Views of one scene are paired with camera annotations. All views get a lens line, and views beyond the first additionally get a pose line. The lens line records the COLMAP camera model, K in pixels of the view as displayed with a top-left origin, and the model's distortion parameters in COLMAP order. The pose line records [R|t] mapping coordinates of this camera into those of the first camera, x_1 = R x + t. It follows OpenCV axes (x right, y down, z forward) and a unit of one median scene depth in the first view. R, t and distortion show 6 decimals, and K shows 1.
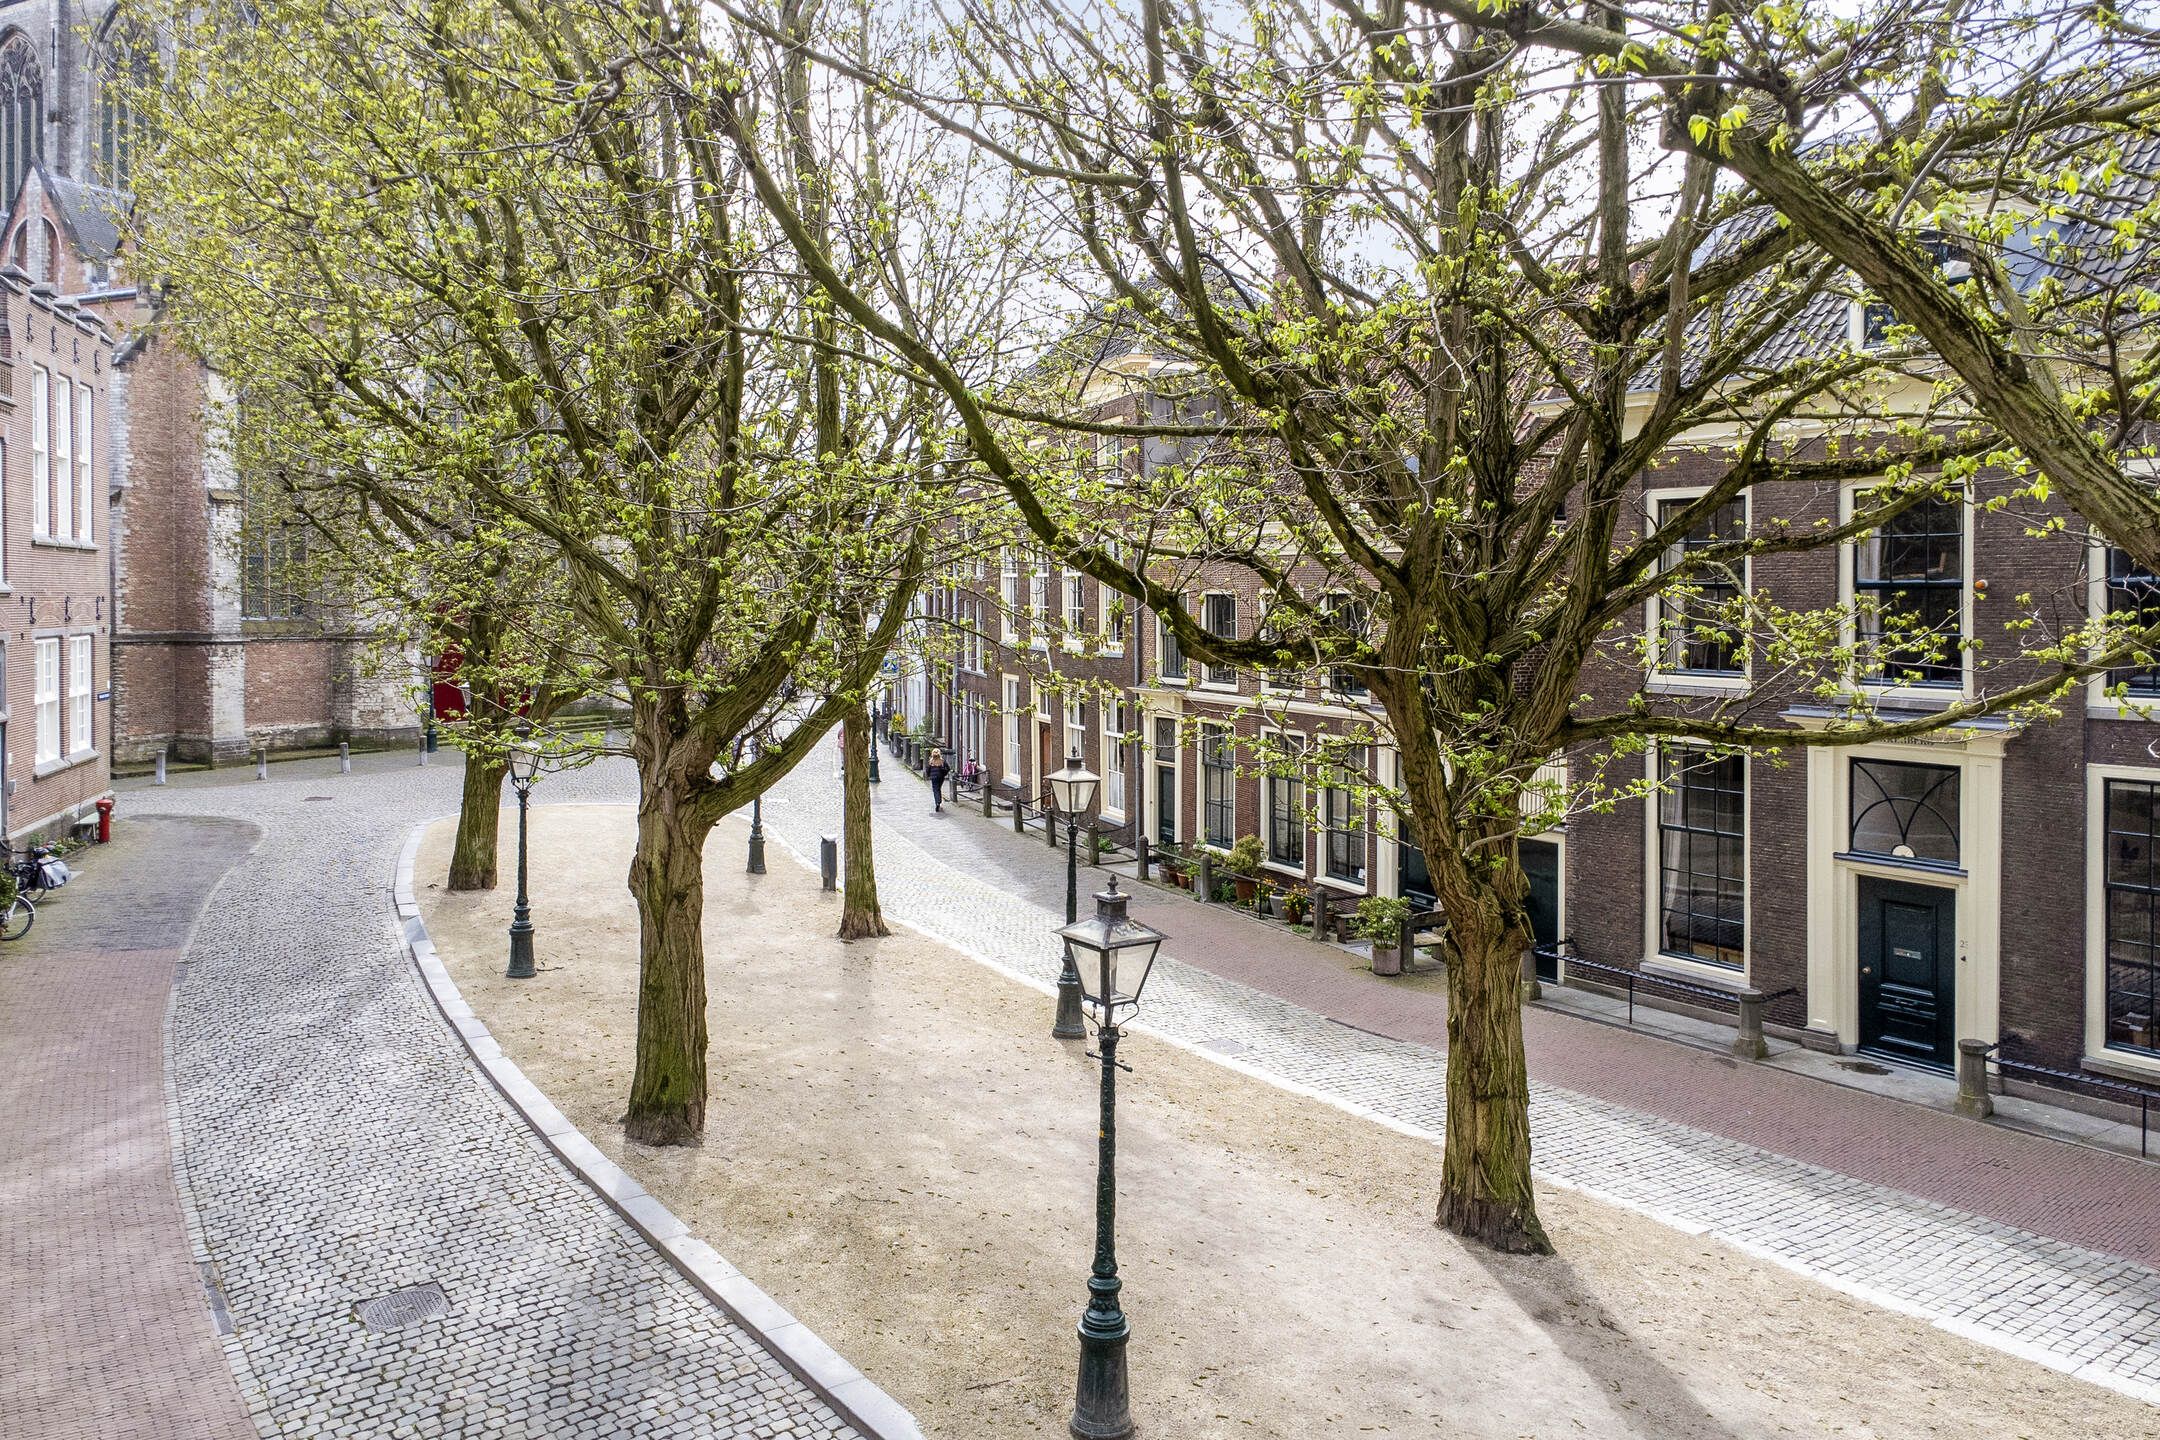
lens RADIAL K [[1641.4, 0, 1048.8], [0, 1641.4, 592.1], [0, 0, 1]] dist [0.007810, 0.009511]
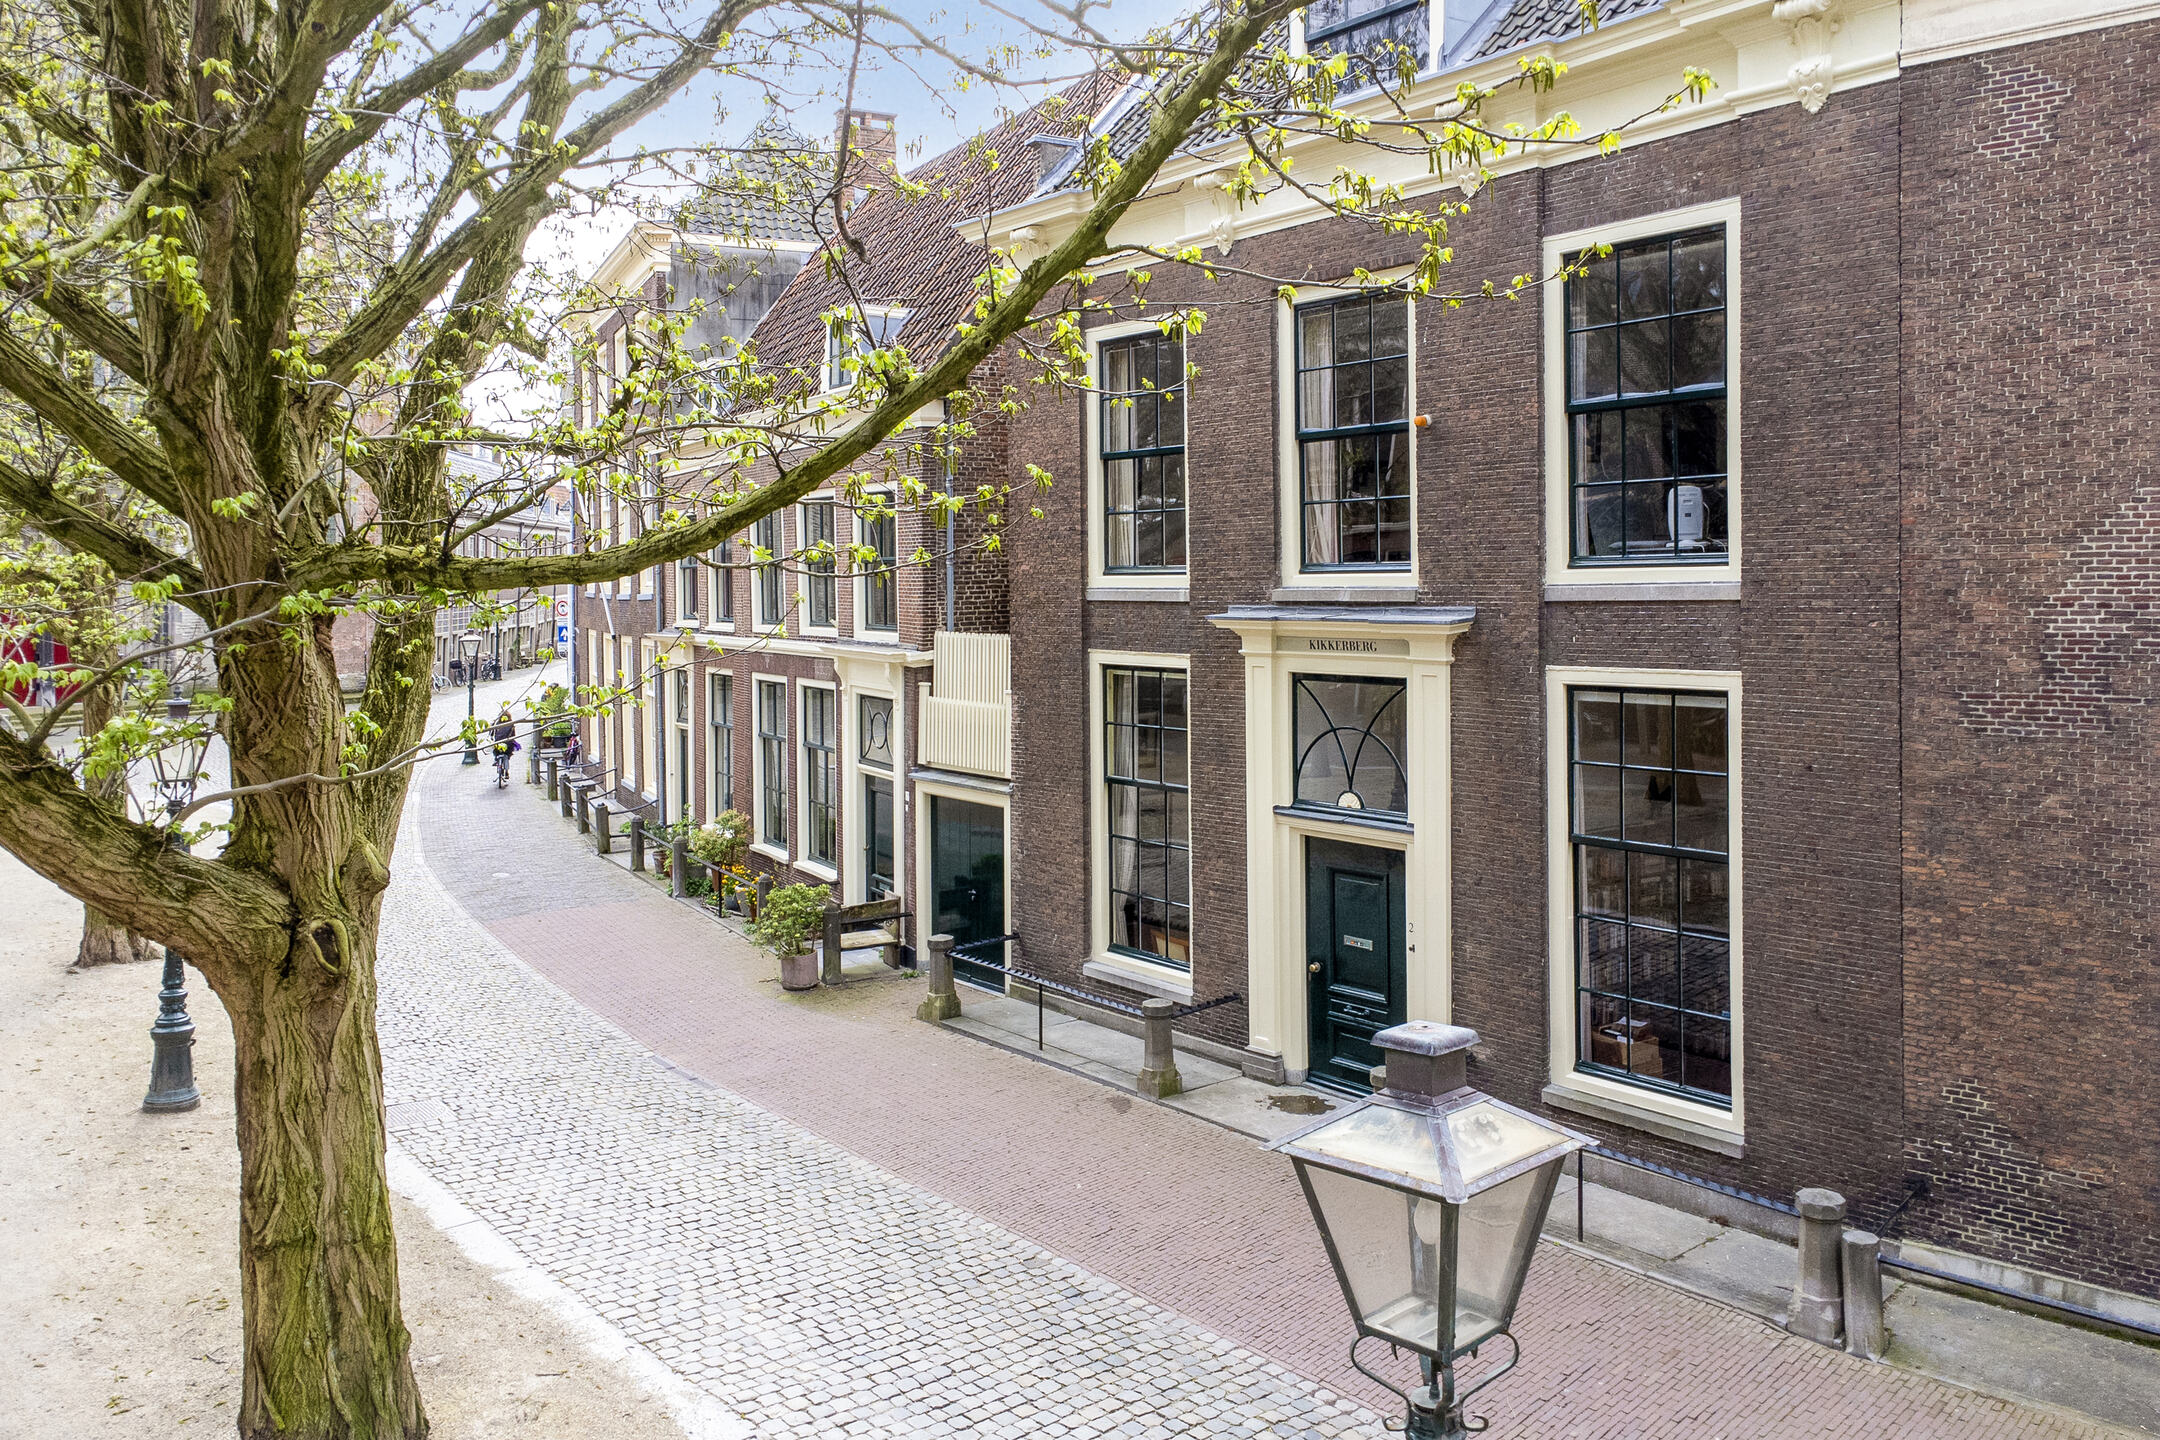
lens RADIAL K [[1641.4, 0, 1118.7], [0, 1641.4, 580.1], [0, 0, 1]] dist [0.007810, 0.009511]
pose [[0.996038, -0.013555, 0.087891, 0.348130], [0.013704, 0.999906, -0.001086, 0.059130], [-0.087868, 0.002286, 0.996129, 0.287861]]
